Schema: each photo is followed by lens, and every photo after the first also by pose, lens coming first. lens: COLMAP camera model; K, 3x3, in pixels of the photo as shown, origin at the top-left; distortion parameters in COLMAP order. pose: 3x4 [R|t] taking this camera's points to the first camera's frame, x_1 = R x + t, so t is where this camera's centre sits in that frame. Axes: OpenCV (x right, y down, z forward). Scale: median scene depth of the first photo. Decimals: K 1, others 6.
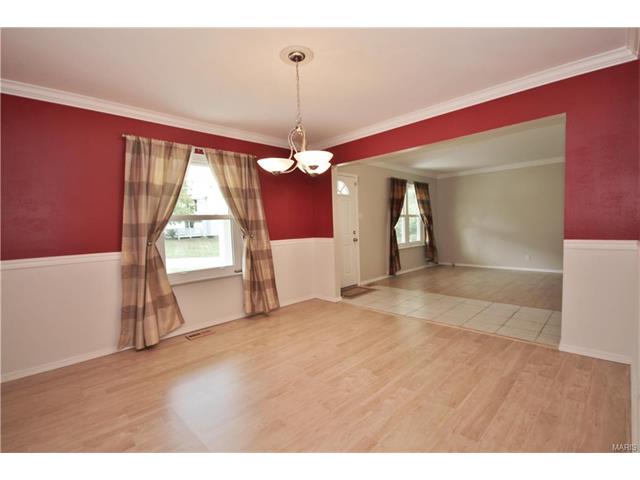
lens RADIAL K [[314.2, 0, 315.7], [0, 314.2, 240.9], [0, 0, 1]] dist [0.000368, -0.000201]
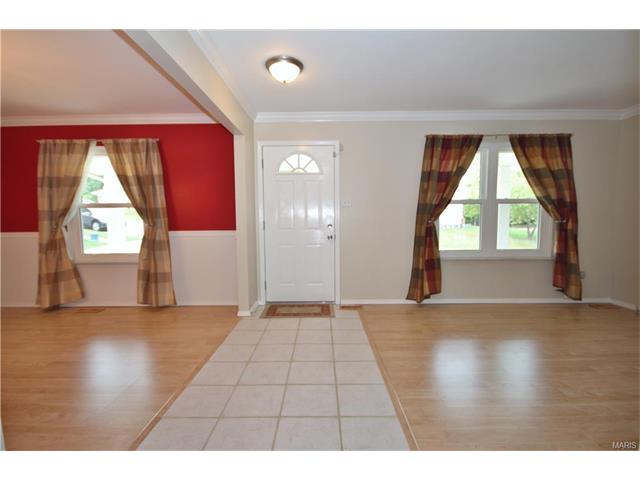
lens RADIAL K [[305.1, 0, 308.7], [0, 305.1, 243.6], [0, 0, 1]] dist [0.001081, -0.006765]
pose [[0.694482, 0.083375, -0.714663, 0.873936], [-0.051314, 0.996474, 0.066388, -0.048958], [0.717678, -0.009433, 0.696311, 0.762912]]
